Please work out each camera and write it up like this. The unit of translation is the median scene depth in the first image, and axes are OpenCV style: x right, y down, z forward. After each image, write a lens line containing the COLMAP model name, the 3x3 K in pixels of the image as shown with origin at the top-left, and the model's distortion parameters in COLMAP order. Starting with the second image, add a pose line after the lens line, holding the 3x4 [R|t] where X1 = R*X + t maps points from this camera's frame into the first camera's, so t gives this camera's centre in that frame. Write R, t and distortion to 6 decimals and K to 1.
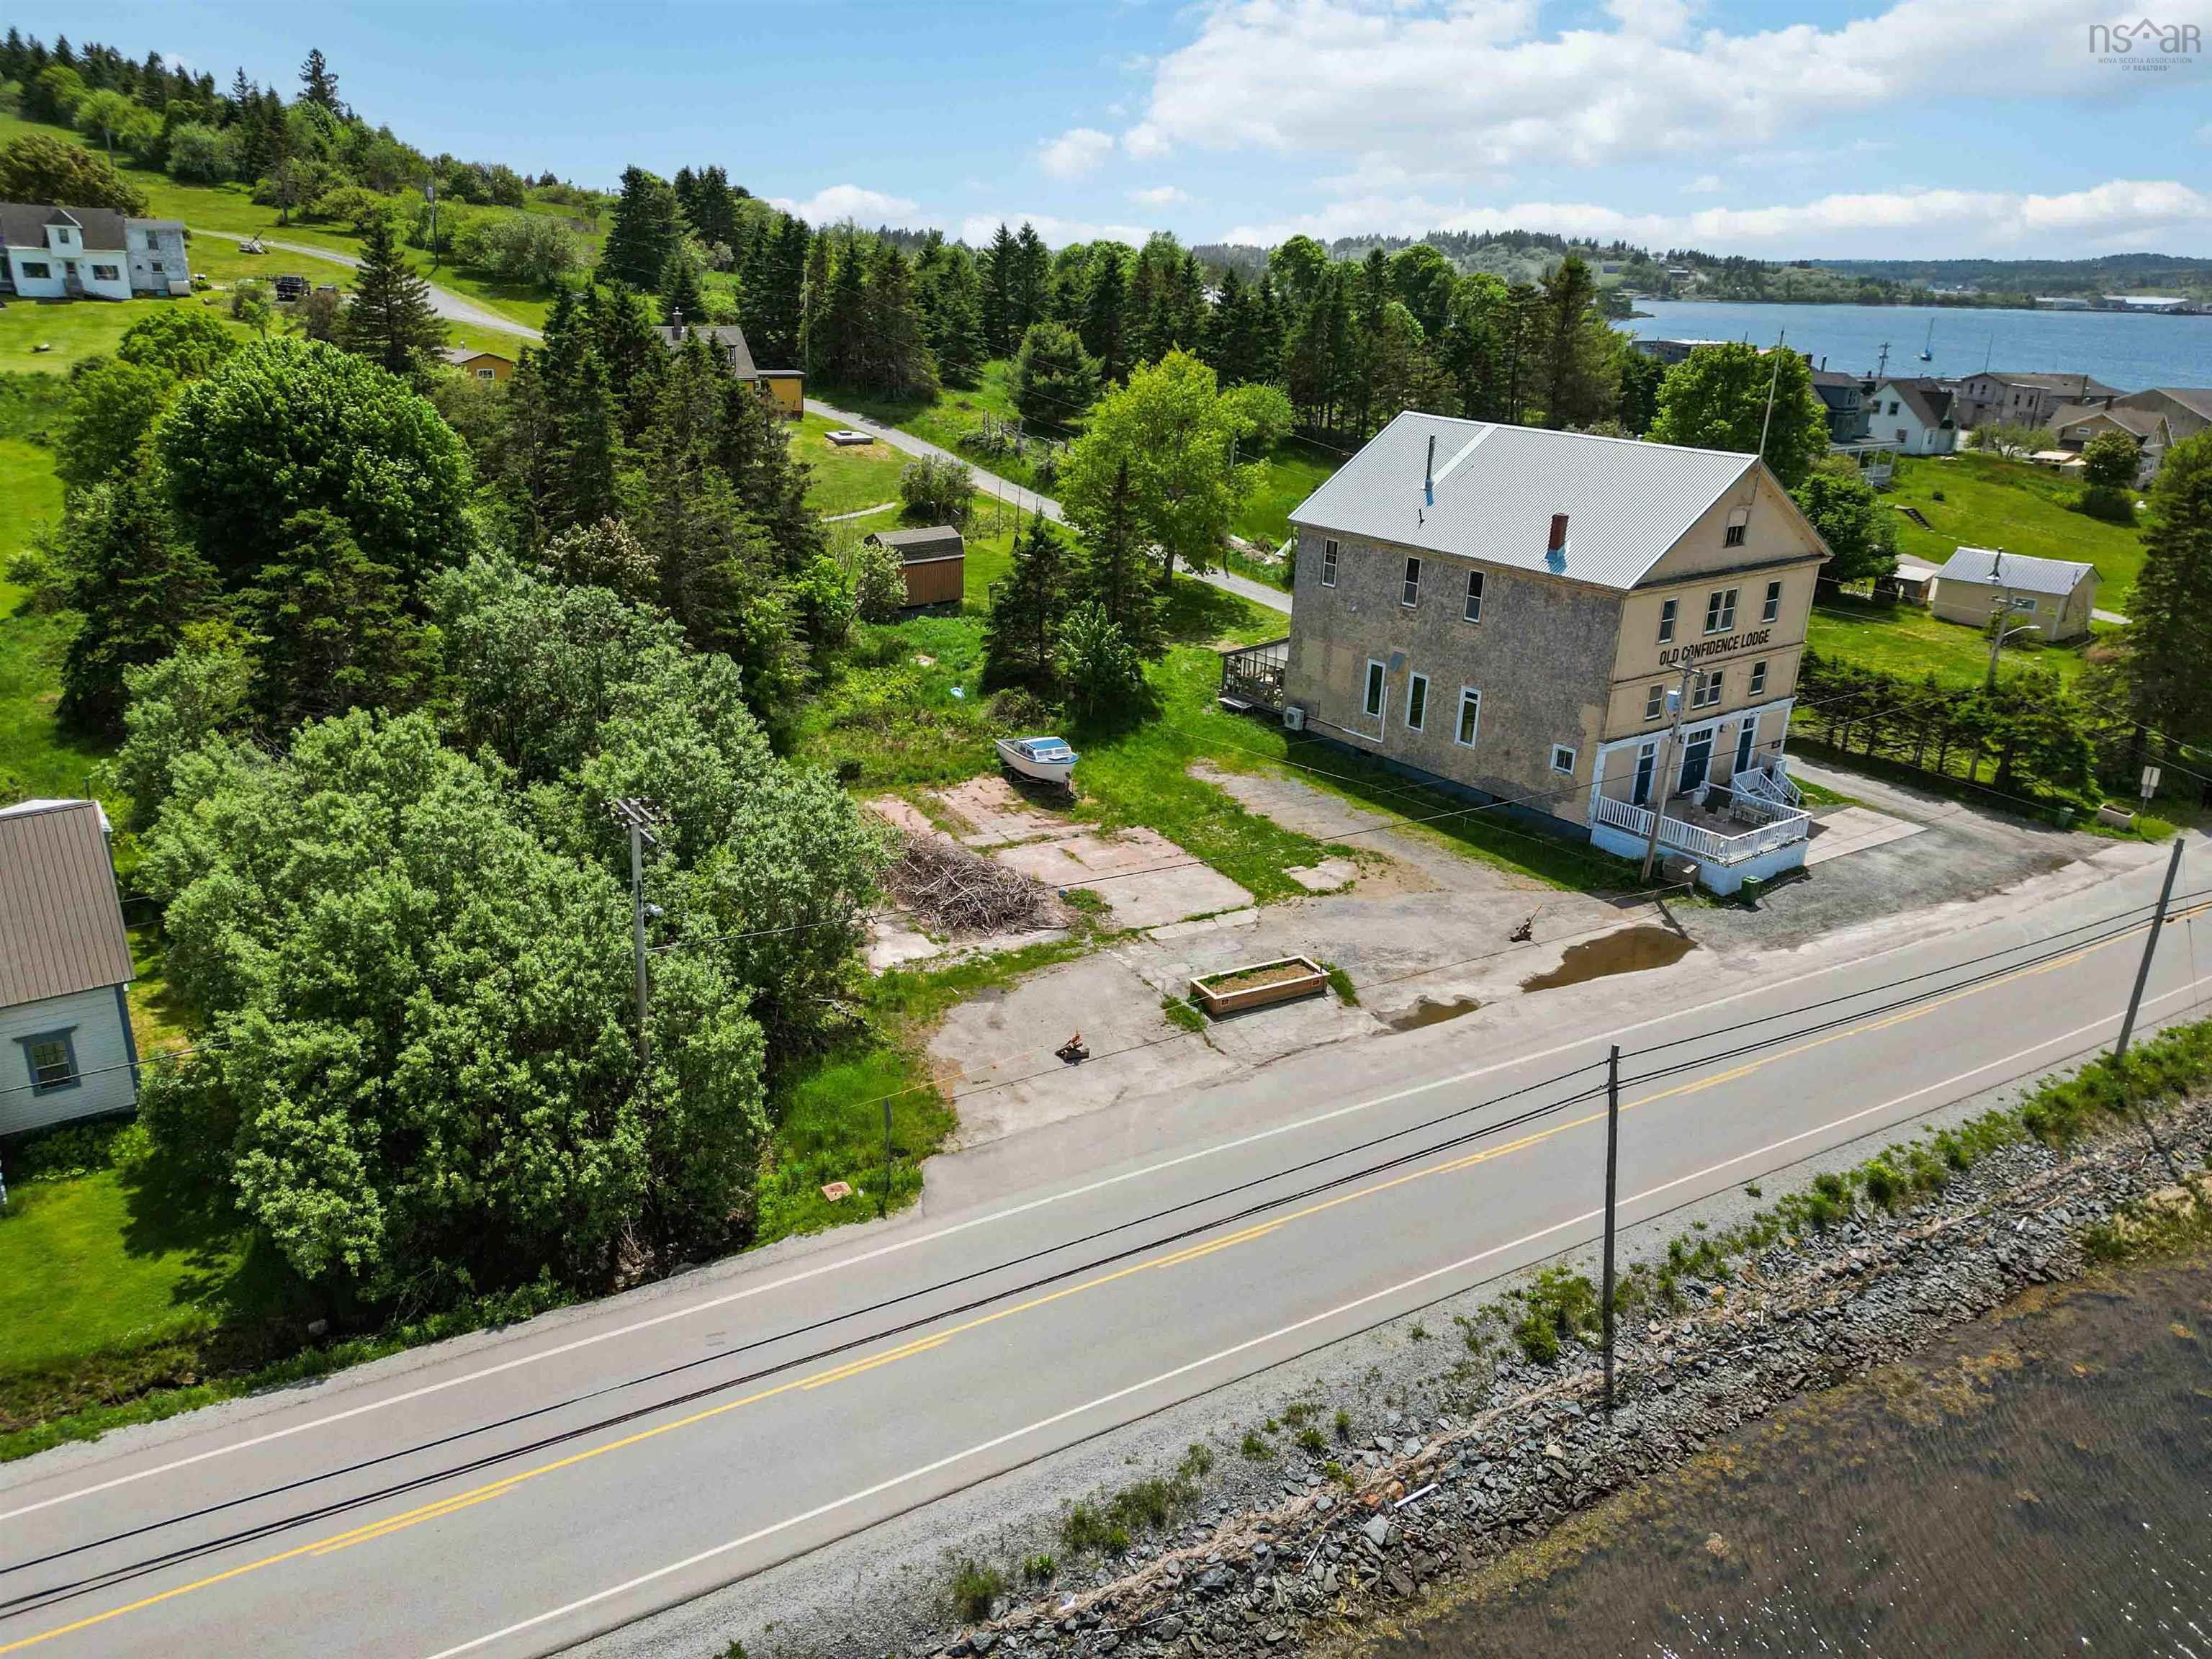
lens RADIAL K [[1551.4, 0, 1098.5], [0, 1551.4, 824.9], [0, 0, 1]] dist [0.062176, -0.046458]
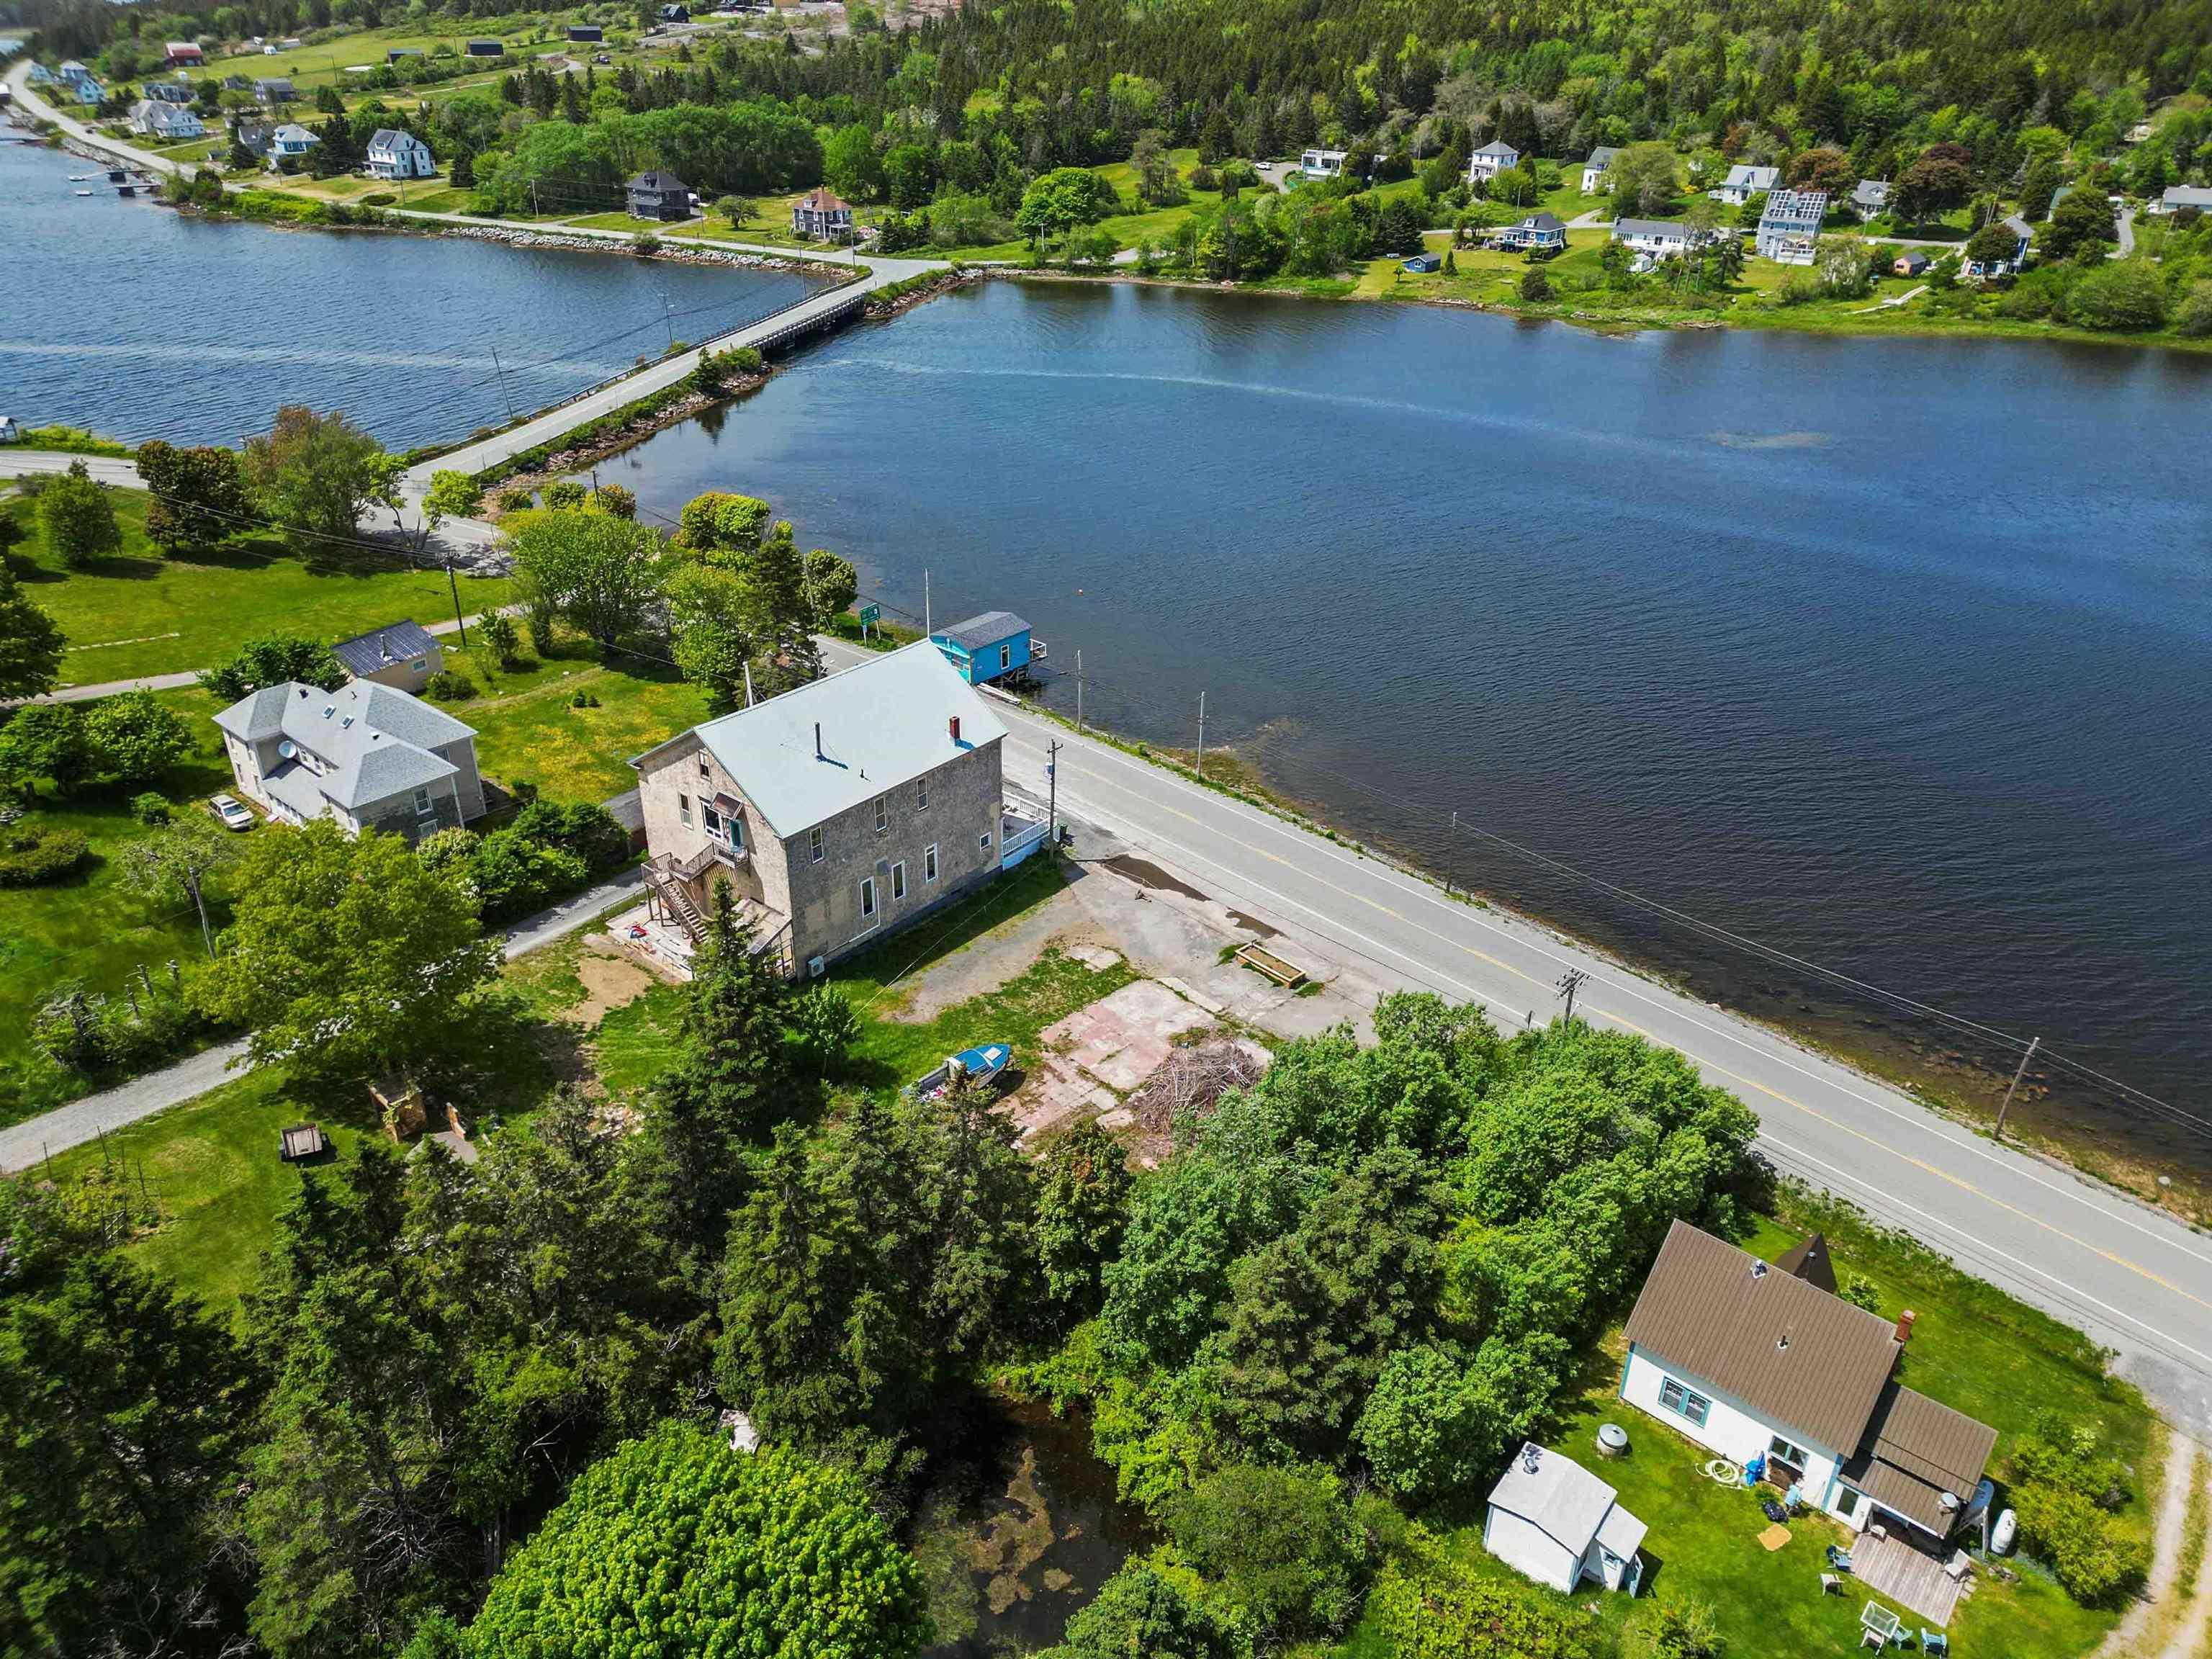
lens RADIAL K [[1536.5, 0, 1095.2], [0, 1536.5, 825.0], [0, 0, 1]] dist [0.089631, -0.071897]
pose [[-0.239550, -0.497171, 0.833929, -1.076156], [0.315656, 0.772391, 0.551157, -0.918420], [-0.918138, 0.395264, -0.028091, 0.950334]]
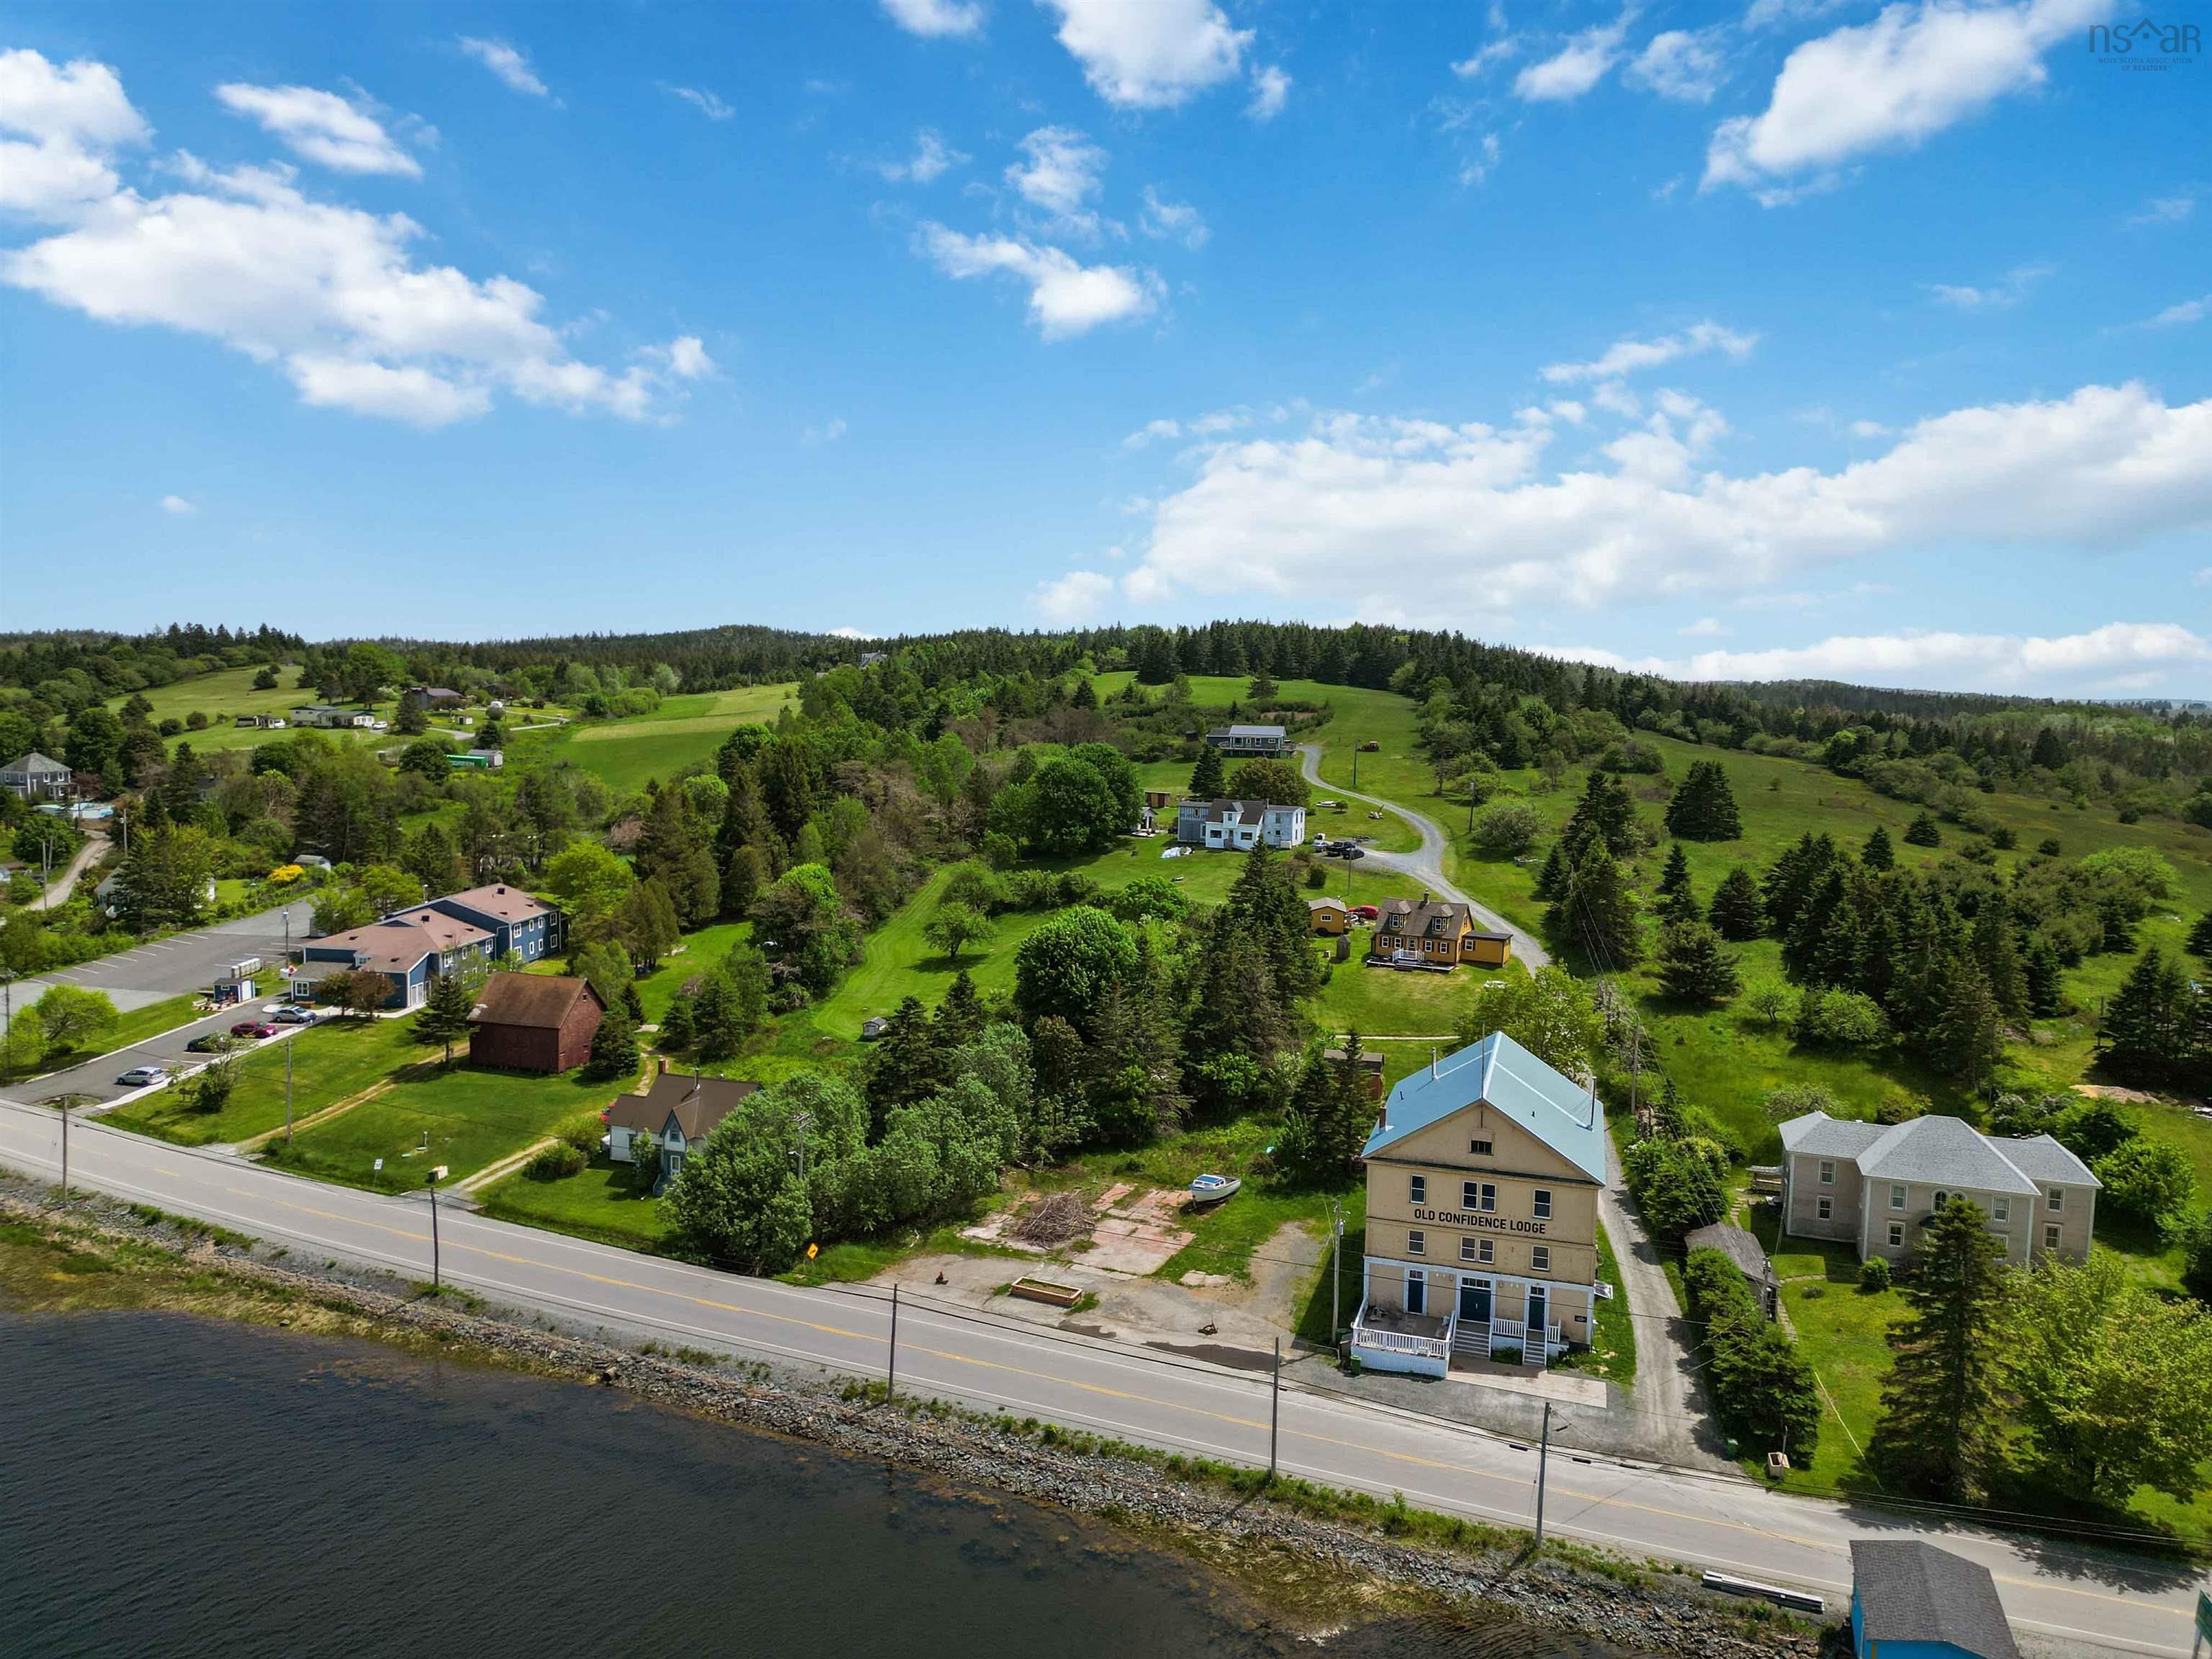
lens RADIAL K [[1540.8, 0, 1099.7], [0, 1540.8, 834.3], [0, 0, 1]] dist [0.088135, -0.096889]
pose [[0.586591, 0.063038, -0.807427, 1.392296], [-0.281628, 0.950624, -0.130383, -0.174416], [0.759340, 0.303876, 0.575380, -0.230035]]
